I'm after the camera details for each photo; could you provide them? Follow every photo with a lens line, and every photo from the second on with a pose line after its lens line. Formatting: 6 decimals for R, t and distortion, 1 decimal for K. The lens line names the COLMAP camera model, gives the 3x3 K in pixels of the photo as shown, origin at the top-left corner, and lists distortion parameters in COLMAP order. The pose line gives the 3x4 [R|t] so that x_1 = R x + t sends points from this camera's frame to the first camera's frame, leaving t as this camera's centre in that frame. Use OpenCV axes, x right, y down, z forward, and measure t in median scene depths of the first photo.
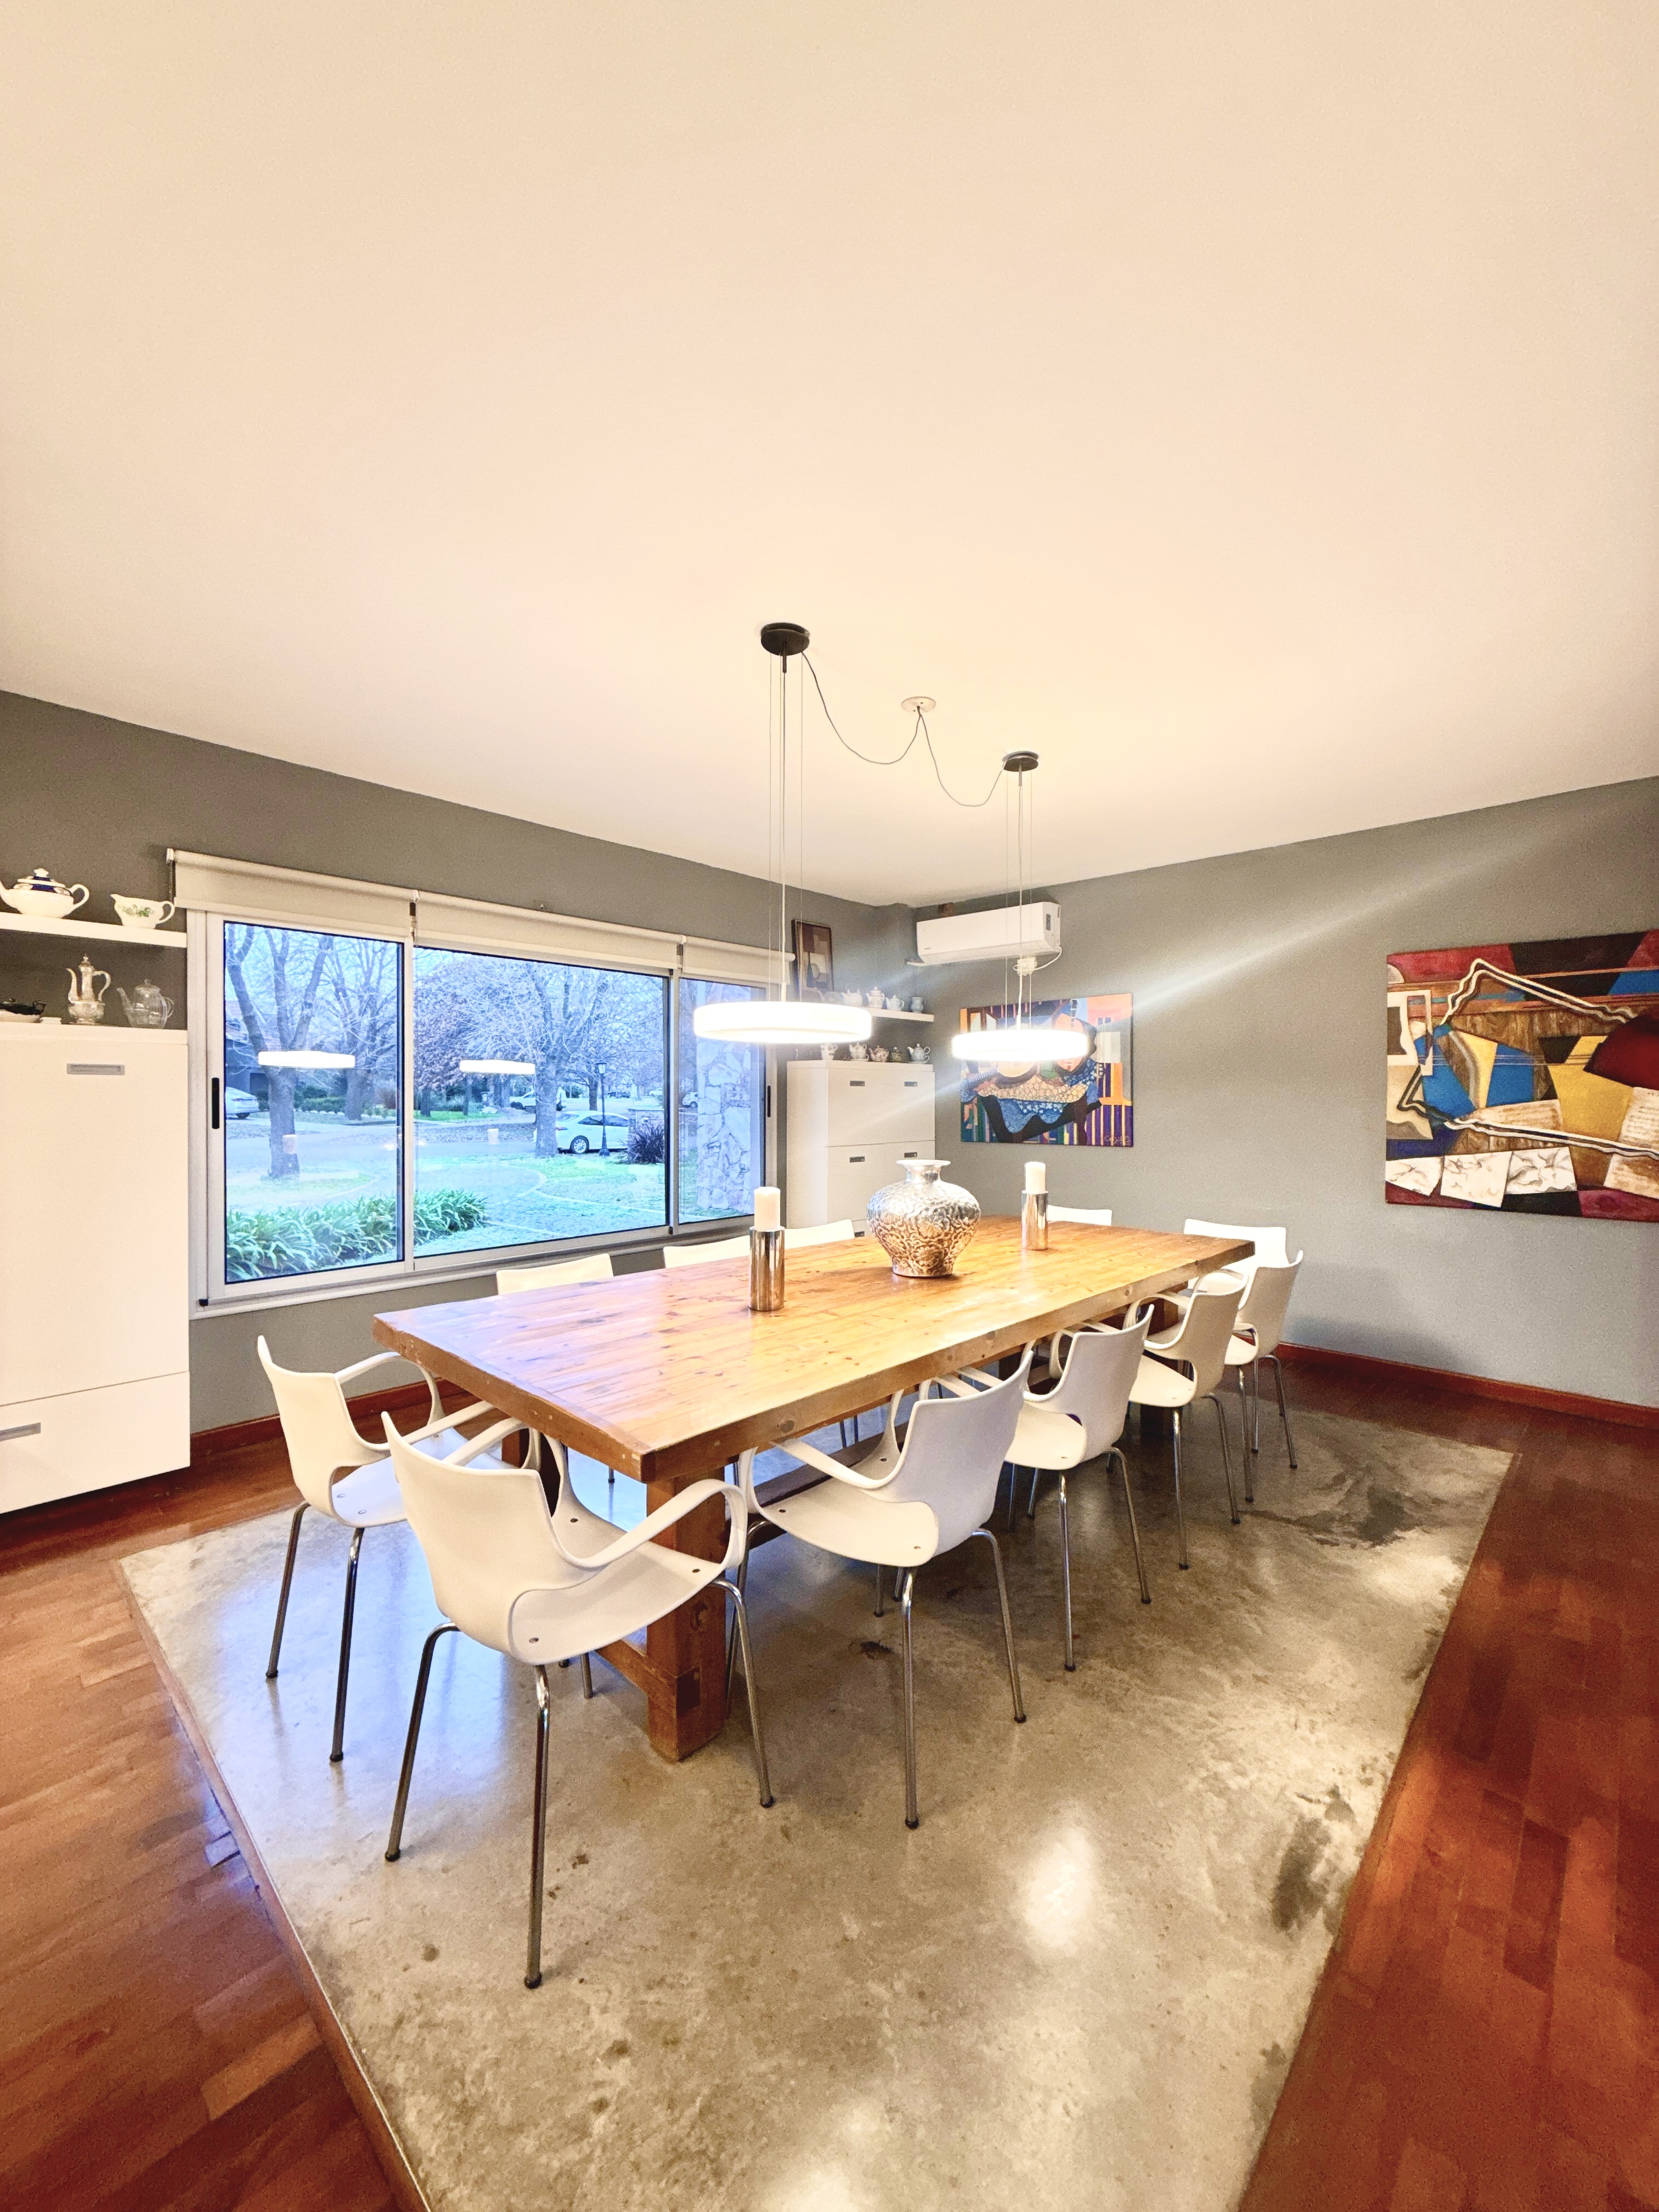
lens RADIAL K [[876.2, 0, 838.6], [0, 876.2, 1103.8], [0, 0, 1]] dist [0.000022, 0.000058]
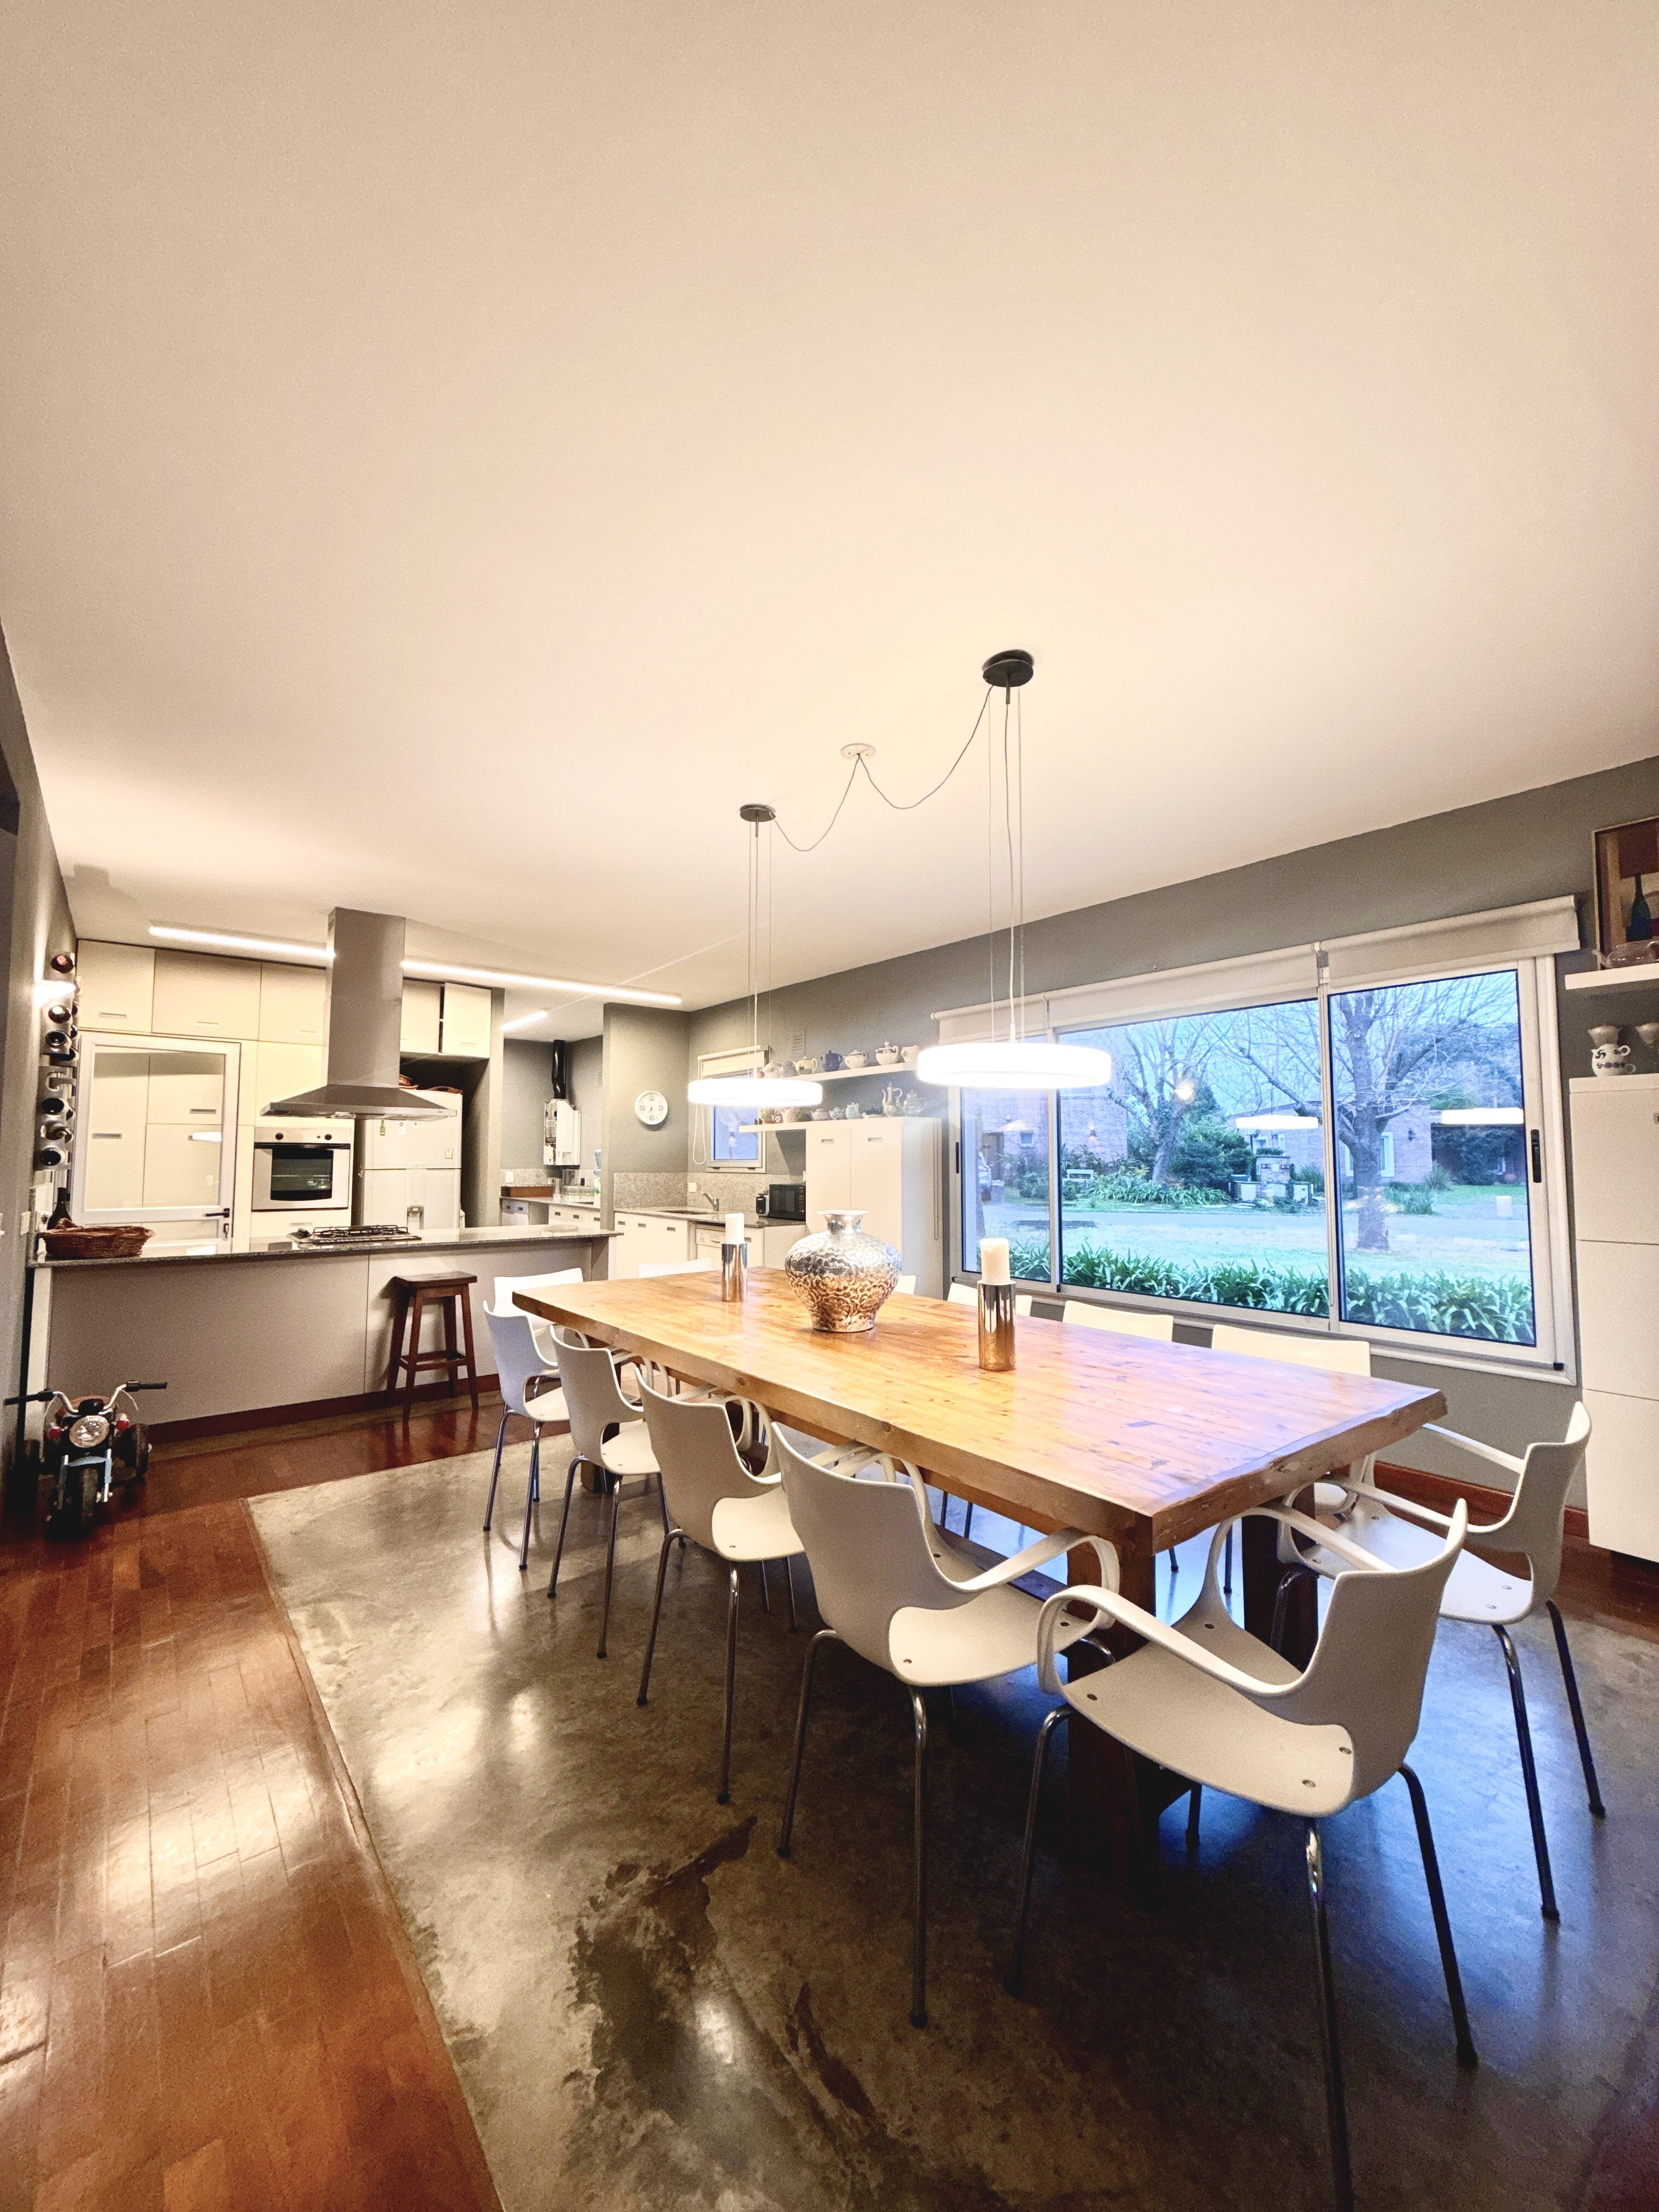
lens RADIAL K [[876.2, 0, 837.9], [0, 876.2, 1105.5], [0, 0, 1]] dist [0.000022, 0.000058]
pose [[-0.143657, -0.060438, -0.987780, 1.125941], [-0.002381, 0.998152, -0.060726, 0.002616], [0.989625, -0.006372, -0.143535, 1.193063]]
